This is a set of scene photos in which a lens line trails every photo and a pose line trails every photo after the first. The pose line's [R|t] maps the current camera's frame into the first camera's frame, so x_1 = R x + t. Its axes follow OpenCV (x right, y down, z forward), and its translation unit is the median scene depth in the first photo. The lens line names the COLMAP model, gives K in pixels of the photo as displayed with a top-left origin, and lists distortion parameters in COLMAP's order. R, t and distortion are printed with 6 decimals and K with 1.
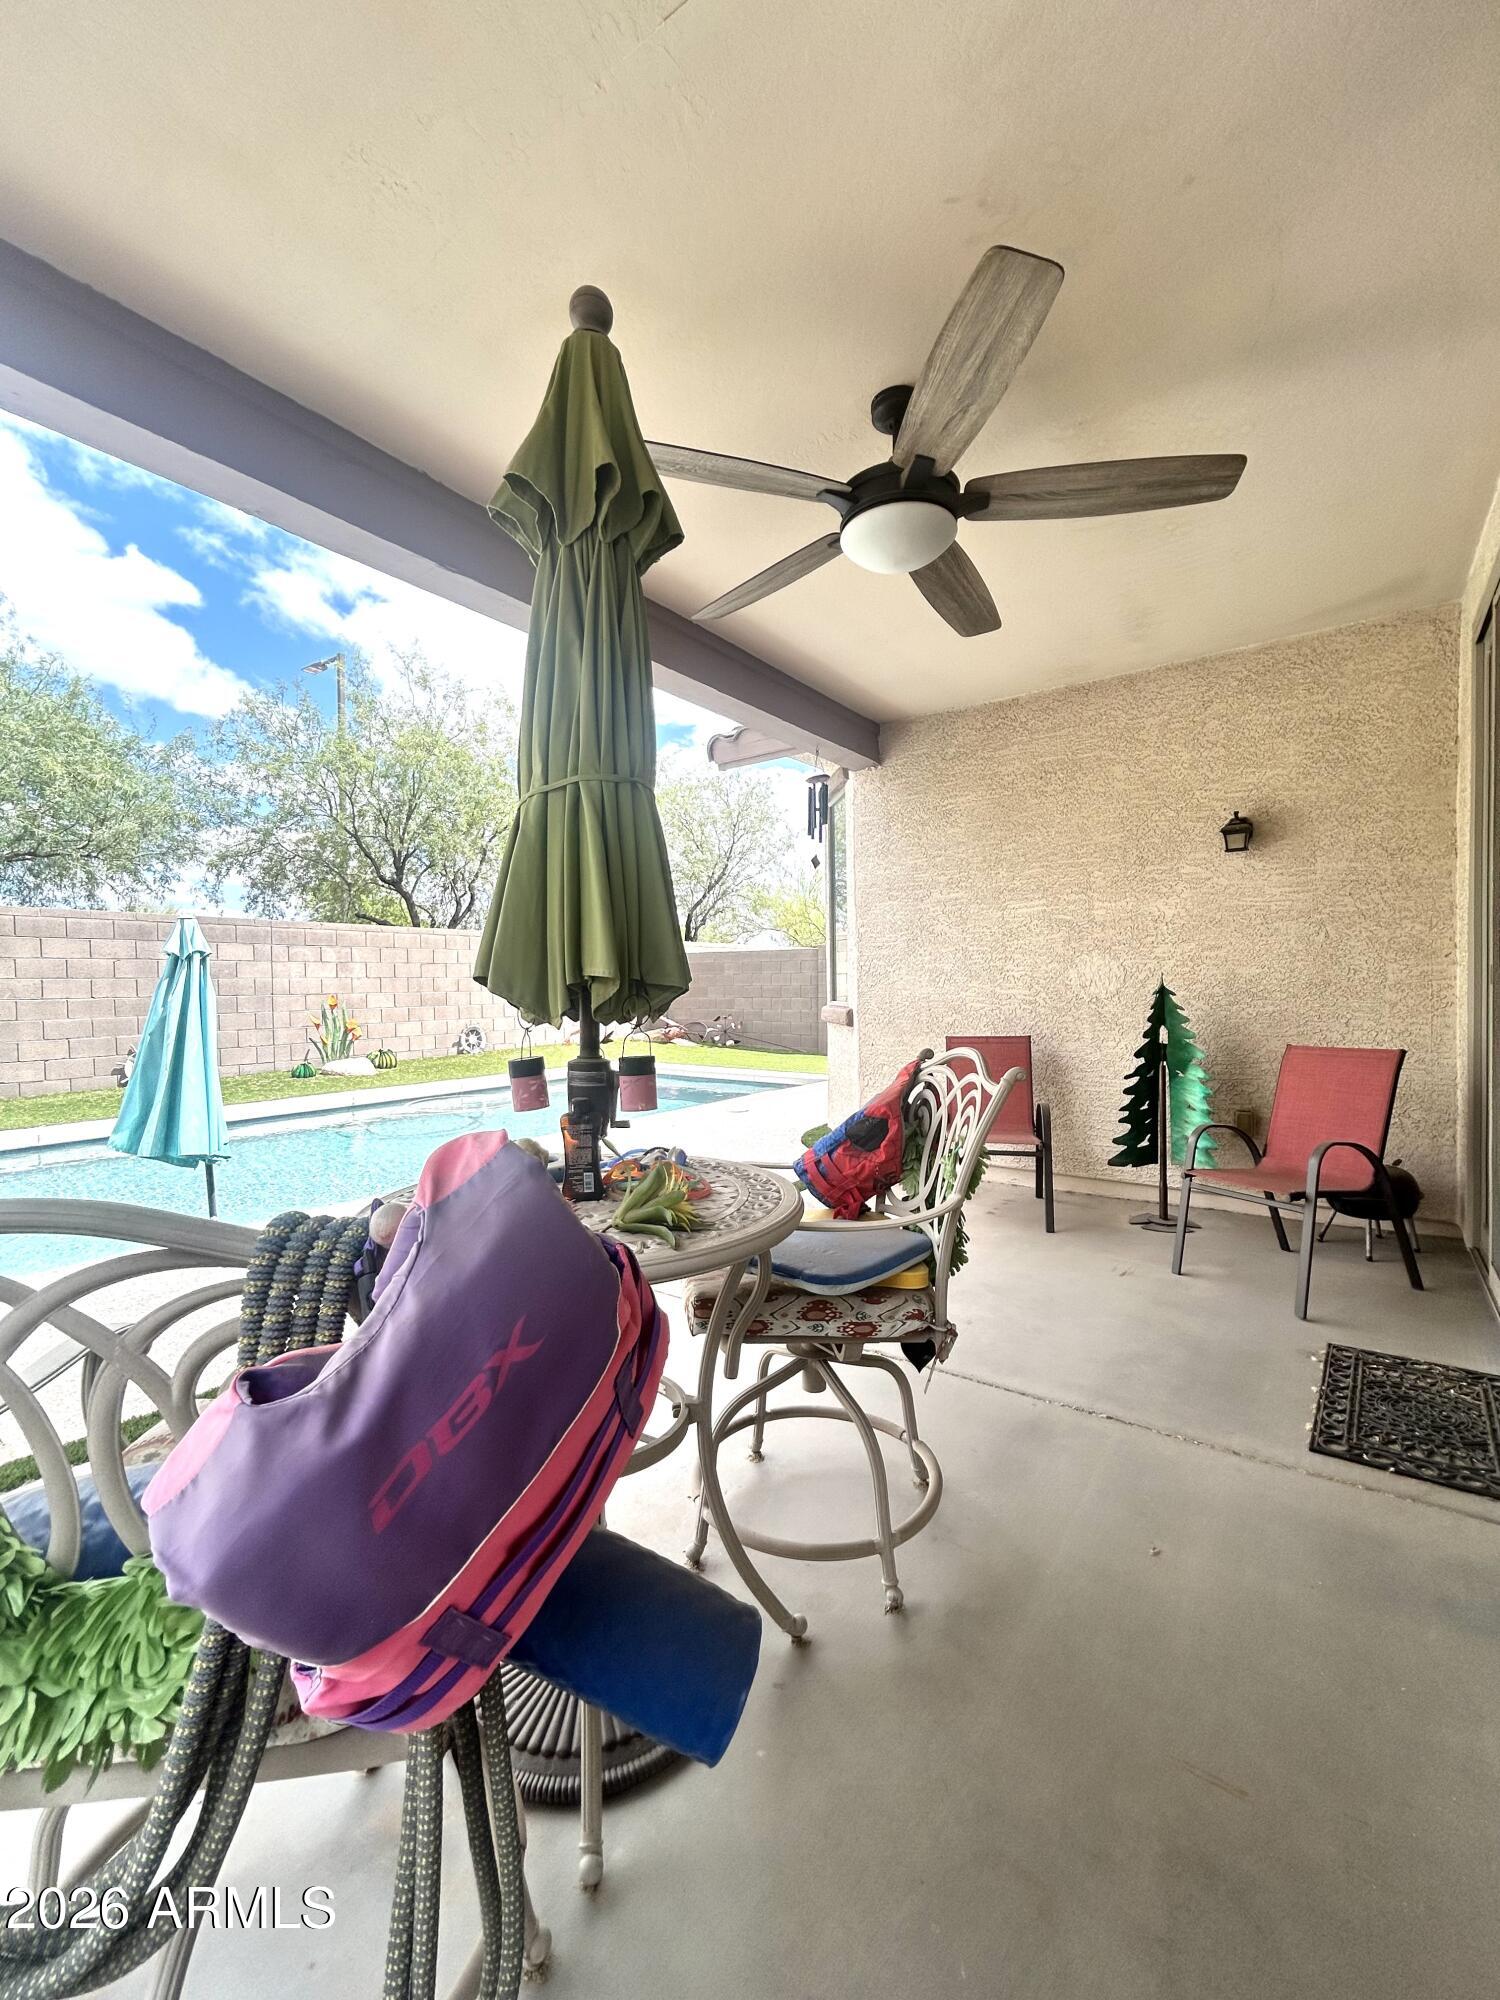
lens RADIAL K [[815.2, 0, 755.8], [0, 815.2, 1000.8], [0, 0, 1]] dist [-0.000558, -0.000032]
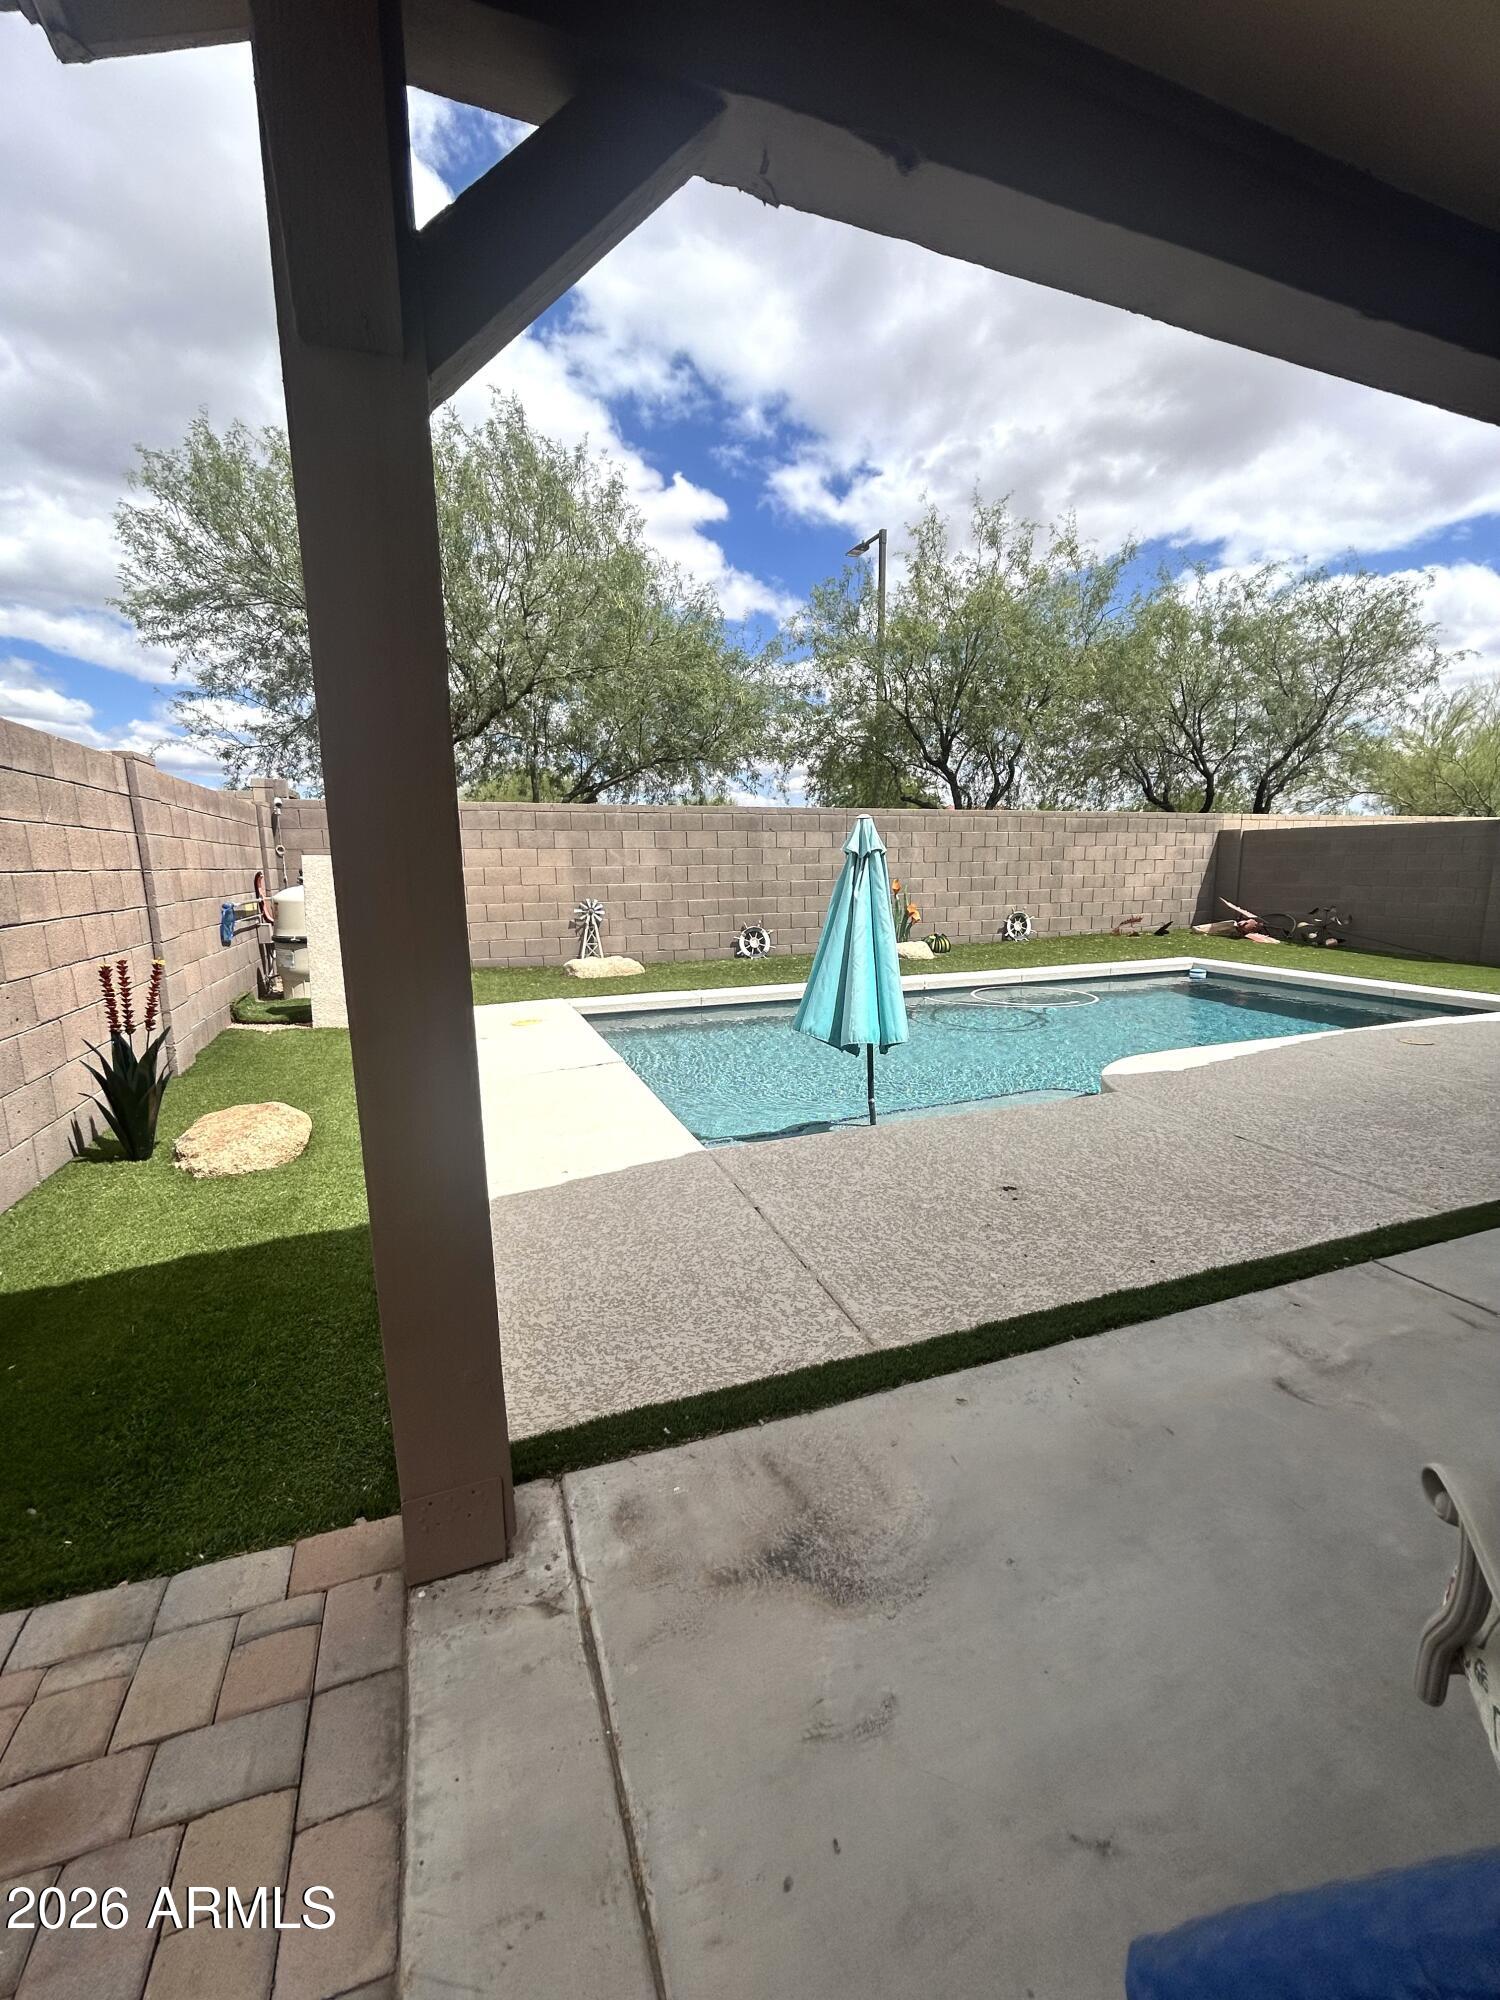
lens RADIAL K [[815.2, 0, 761.3], [0, 815.2, 1004.3], [0, 0, 1]] dist [-0.000558, -0.000032]
pose [[0.840778, 0.092665, -0.533390, -0.239907], [-0.009797, 0.987685, 0.156146, -0.026288], [0.541291, -0.126058, 0.831332, 0.059292]]
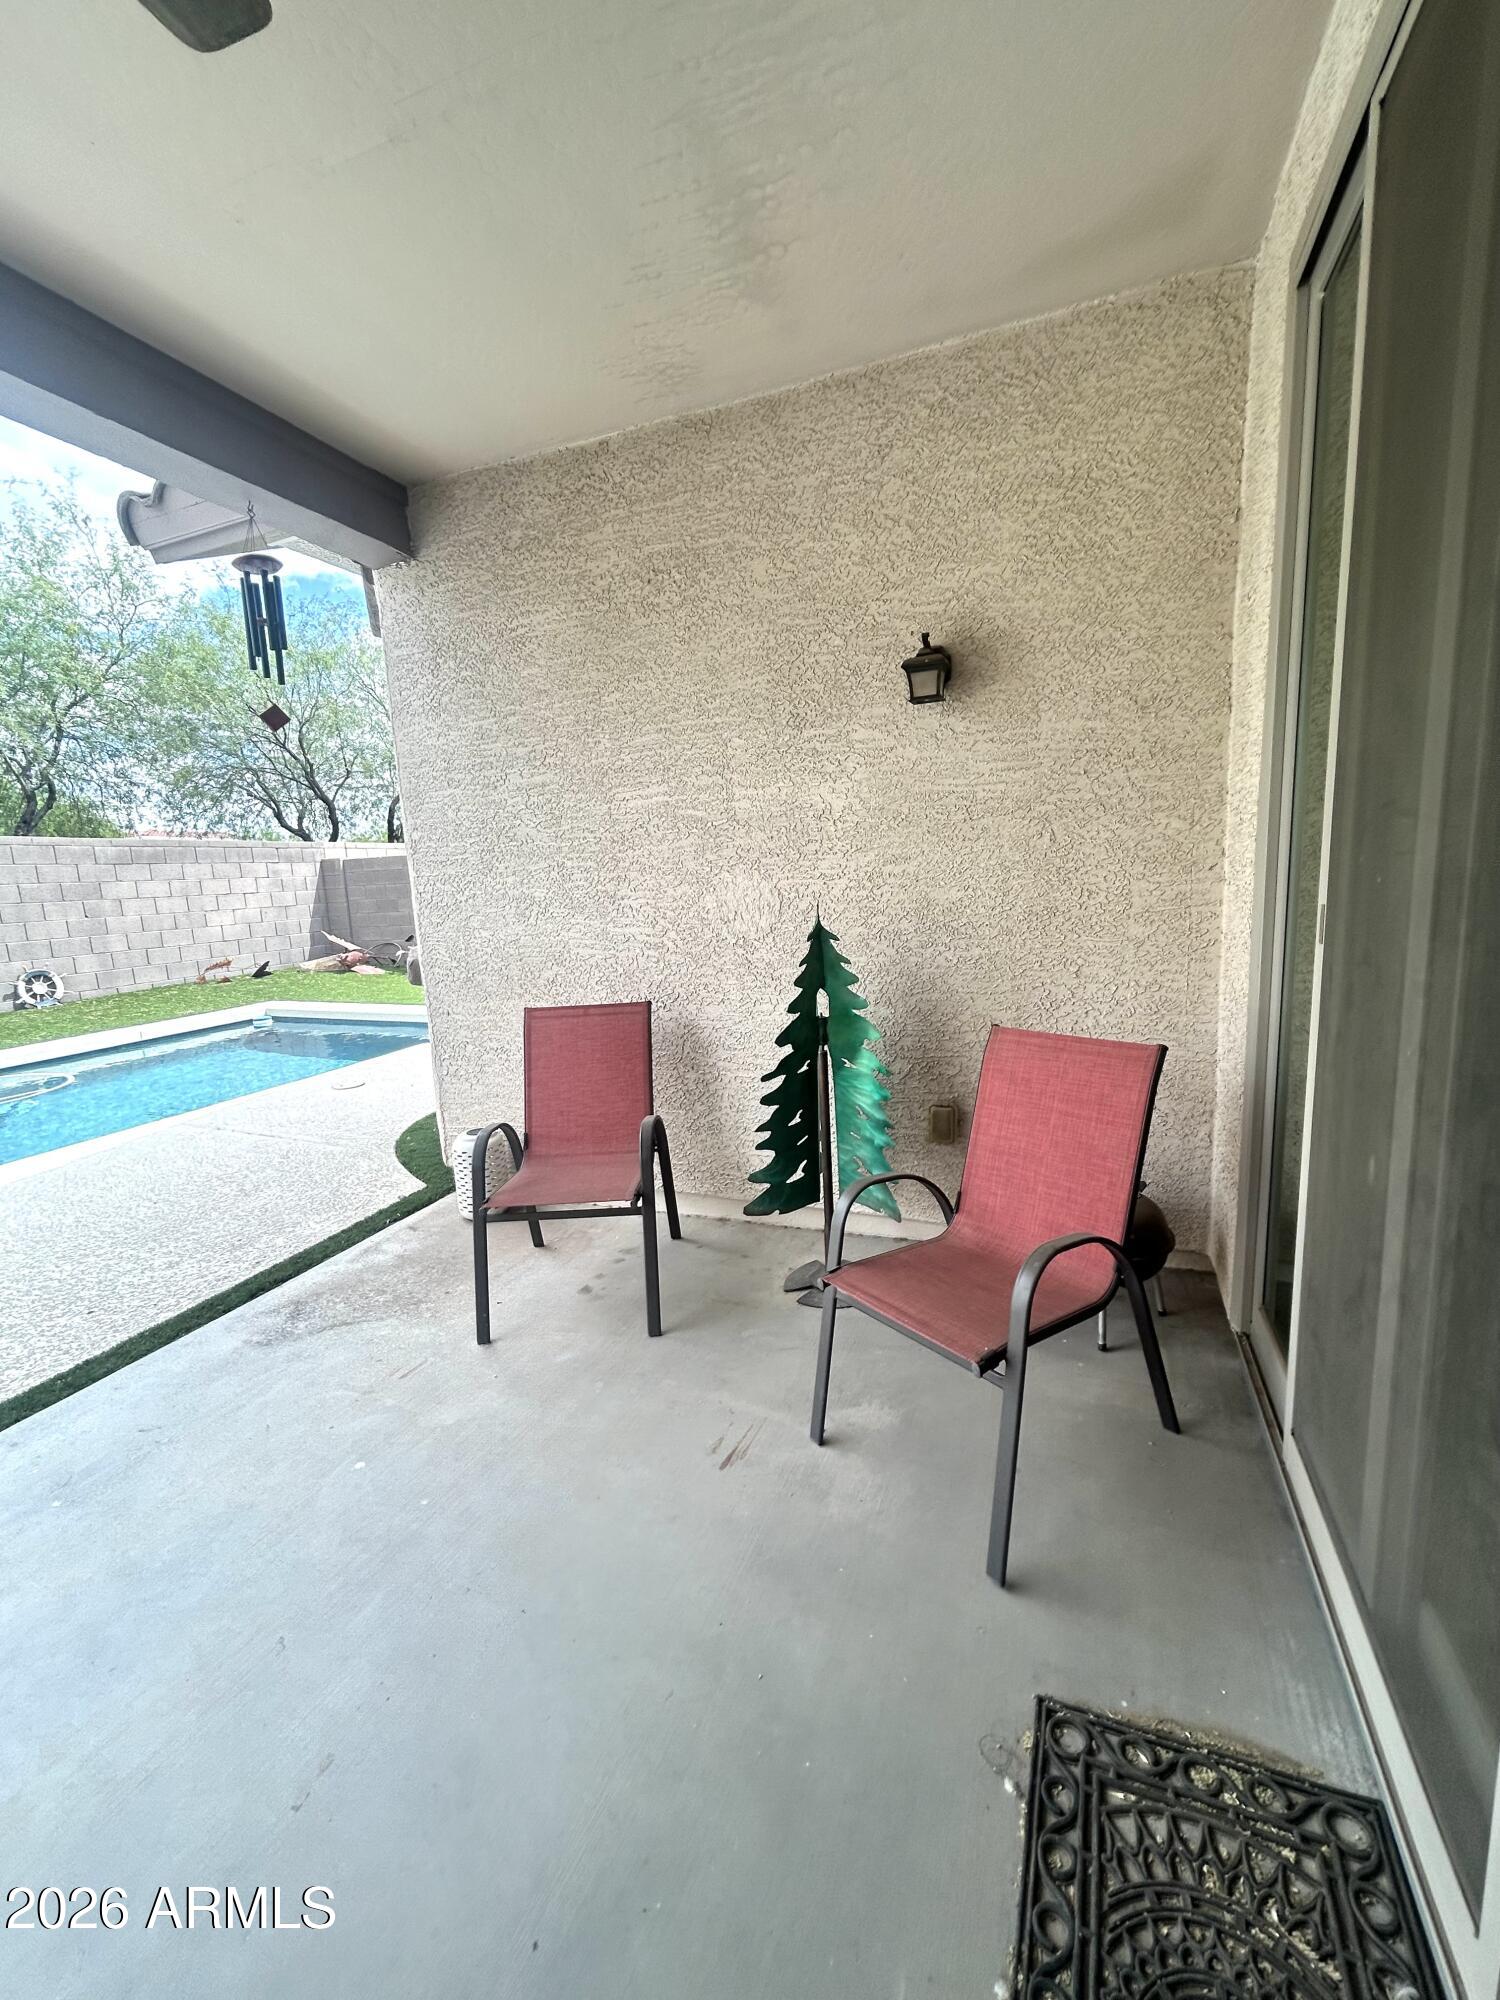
lens RADIAL K [[815.2, 0, 753.3], [0, 815.2, 1002.8], [0, 0, 1]] dist [-0.000558, -0.000032]
pose [[0.966419, -0.070985, 0.246973, 0.284371], [0.037957, 0.989980, 0.136010, -0.044856], [-0.254153, -0.122069, 0.959430, 0.398595]]
